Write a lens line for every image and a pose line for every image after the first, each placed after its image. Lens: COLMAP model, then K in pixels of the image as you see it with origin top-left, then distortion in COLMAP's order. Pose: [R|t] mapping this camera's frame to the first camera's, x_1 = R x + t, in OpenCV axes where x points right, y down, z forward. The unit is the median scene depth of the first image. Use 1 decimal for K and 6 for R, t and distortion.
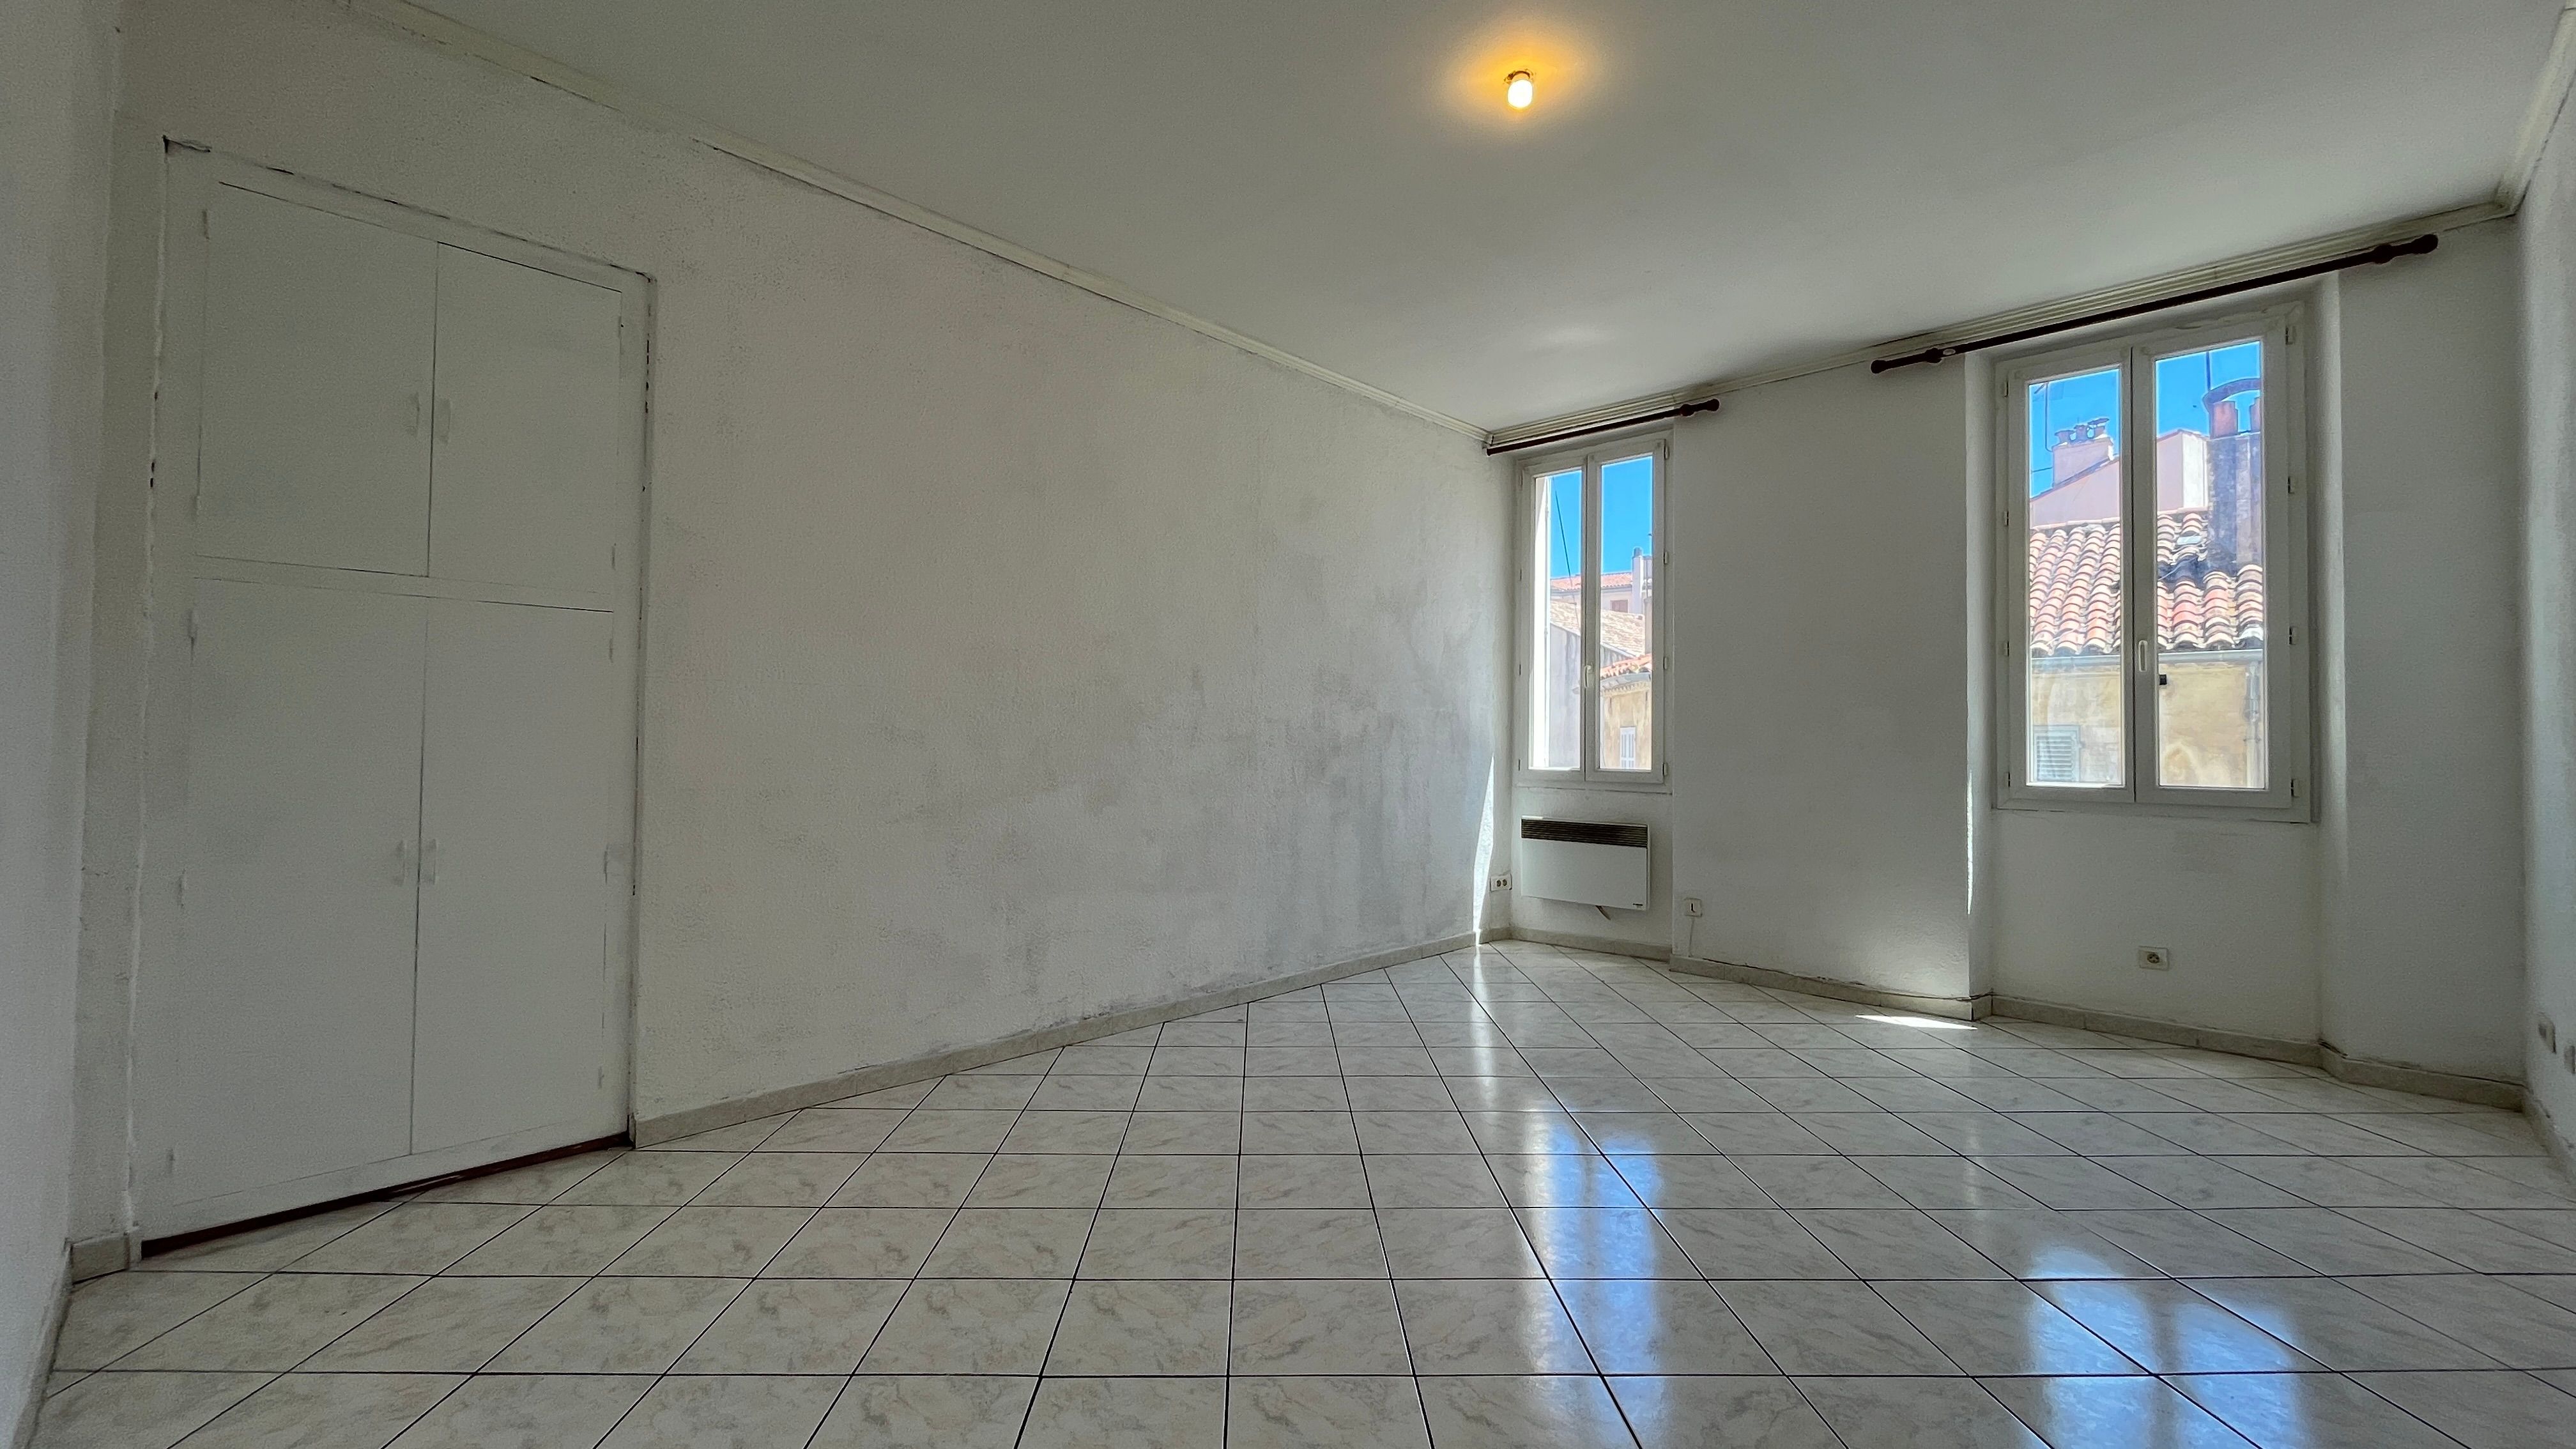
lens RADIAL K [[1052.8, 0, 1284.6], [0, 1052.8, 712.5], [0, 0, 1]] dist [-0.003614, -0.000260]
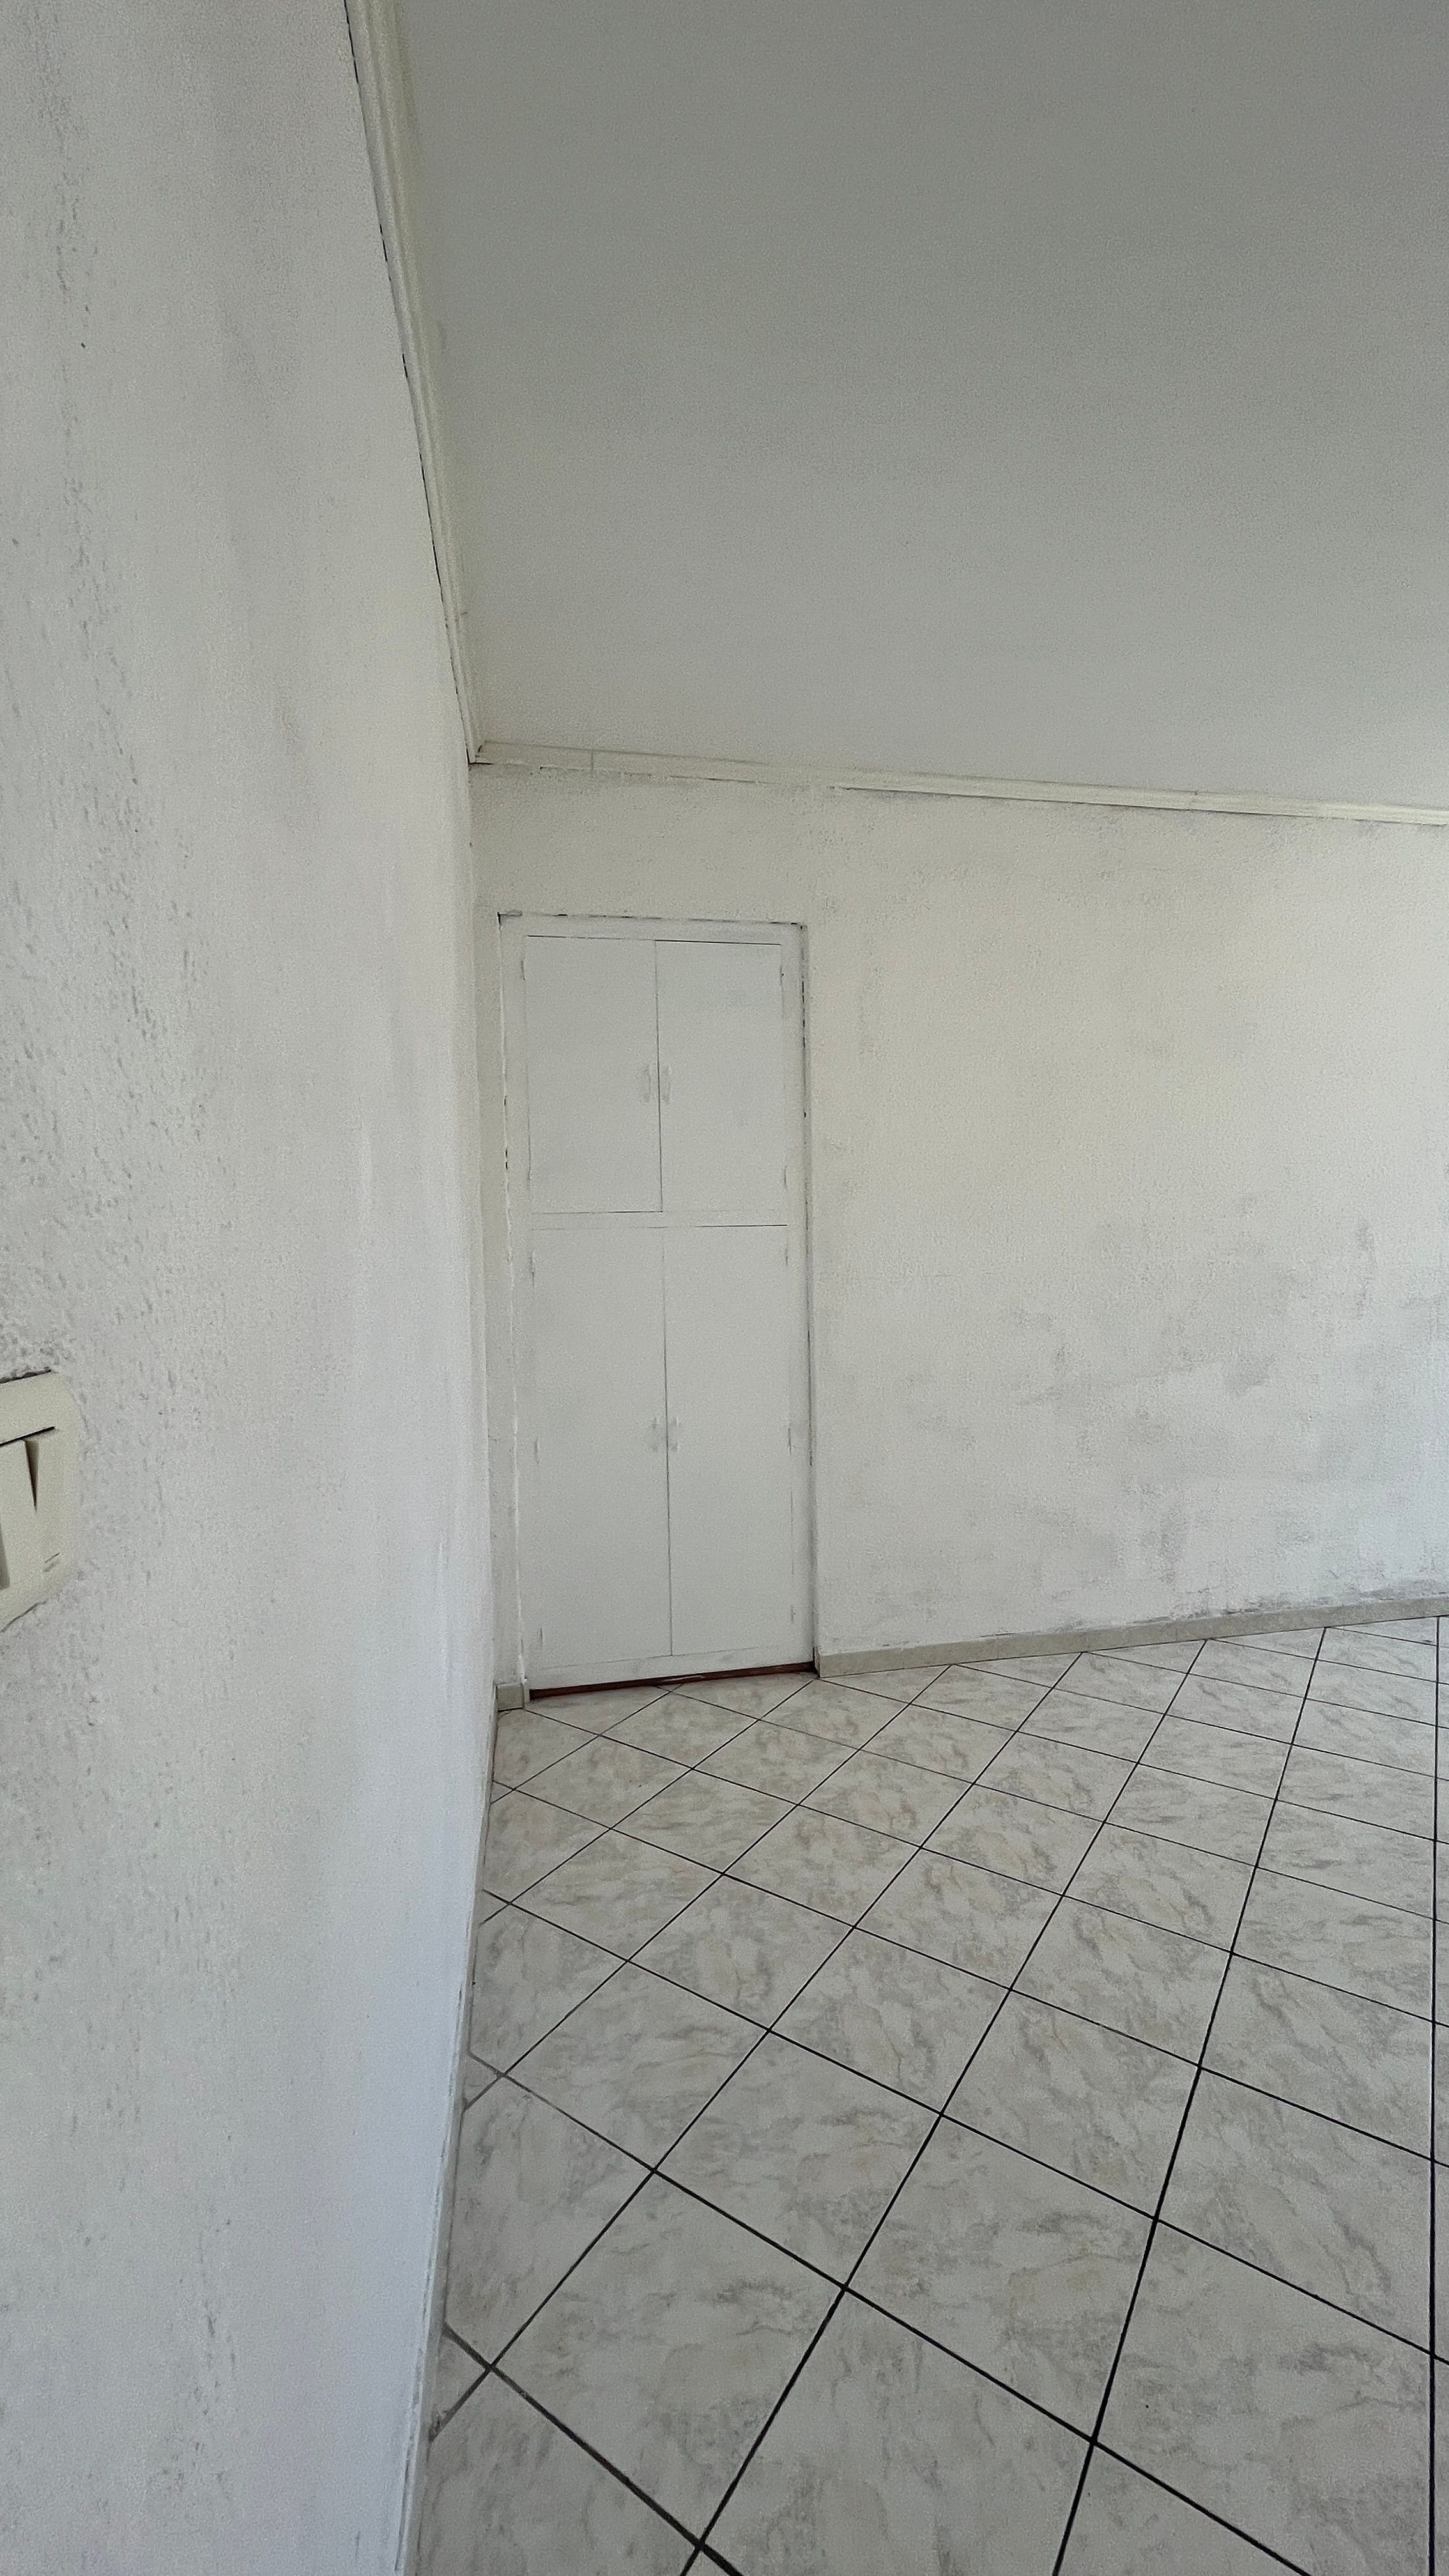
lens RADIAL K [[1052.8, 0, 727.0], [0, 1052.8, 1275.9], [0, 0, 1]] dist [-0.003614, -0.000260]
pose [[0.814626, -0.003261, -0.579978, -0.015774], [0.042388, 0.997645, 0.053928, -0.108880], [0.578436, -0.068515, 0.812845, 0.008769]]
